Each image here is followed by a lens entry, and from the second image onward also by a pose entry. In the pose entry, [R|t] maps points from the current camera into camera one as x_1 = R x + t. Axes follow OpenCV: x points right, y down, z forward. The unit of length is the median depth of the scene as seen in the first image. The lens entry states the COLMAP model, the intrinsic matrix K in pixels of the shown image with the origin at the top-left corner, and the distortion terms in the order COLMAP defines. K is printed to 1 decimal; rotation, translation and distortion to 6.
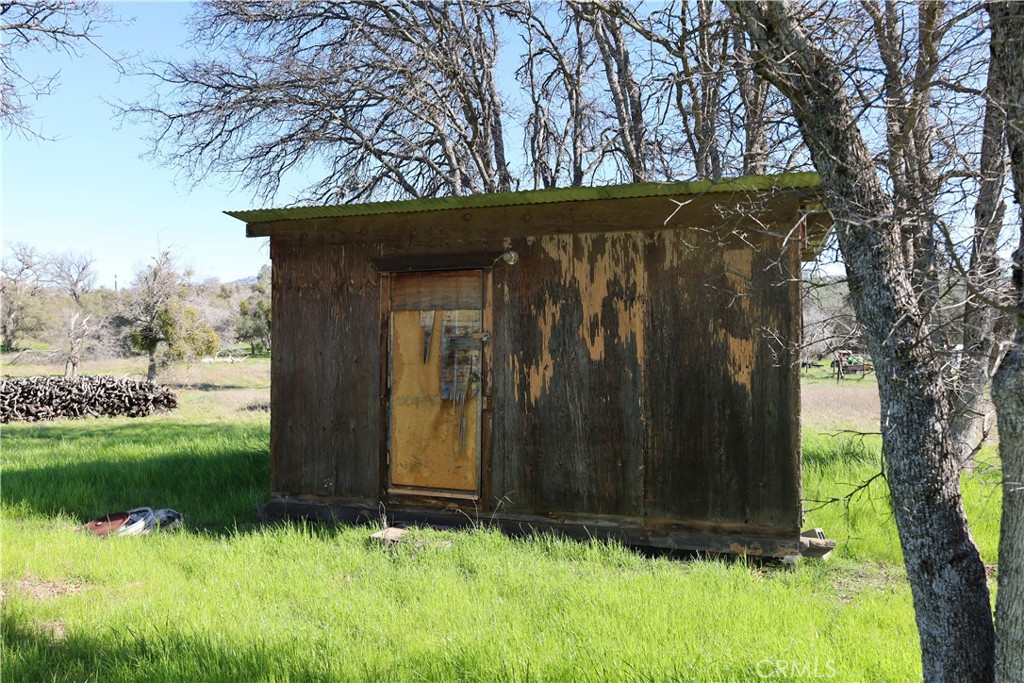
lens RADIAL K [[758.2, 0, 512.0], [0, 758.2, 343.2], [0, 0, 1]] dist [0.000198, 0.000791]
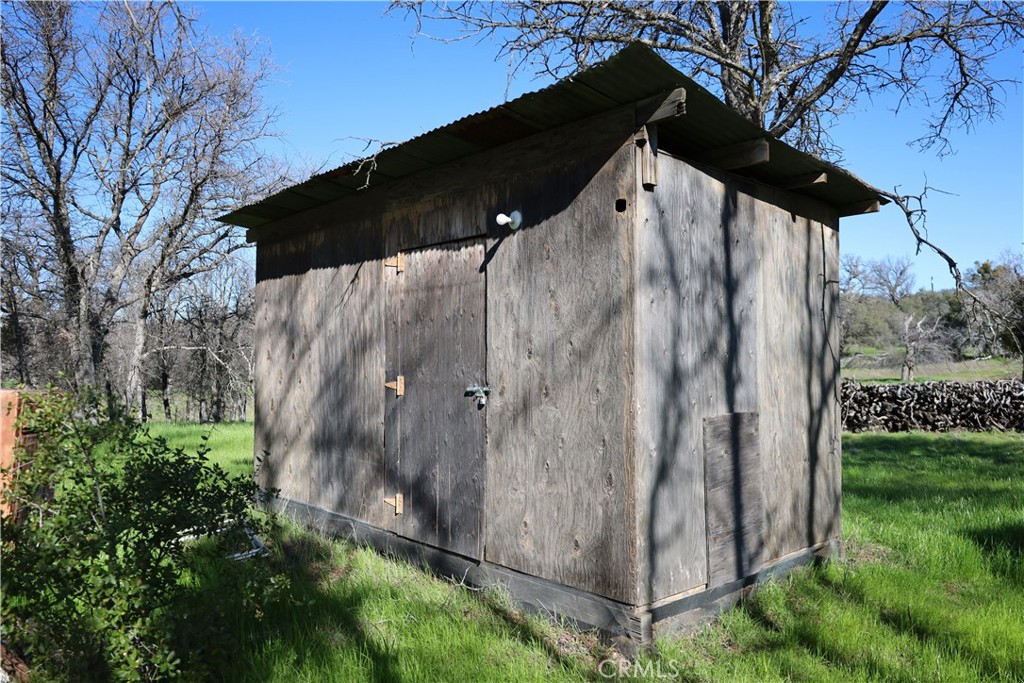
lens RADIAL K [[758.2, 0, 512.0], [0, 758.2, 341.8], [0, 0, 1]] dist [0.000198, 0.000791]
pose [[0.552894, -0.024448, -0.832893, -0.143161], [0.018691, 0.999682, -0.016937, 0.002439], [0.833042, -0.006203, 0.553175, 0.077165]]
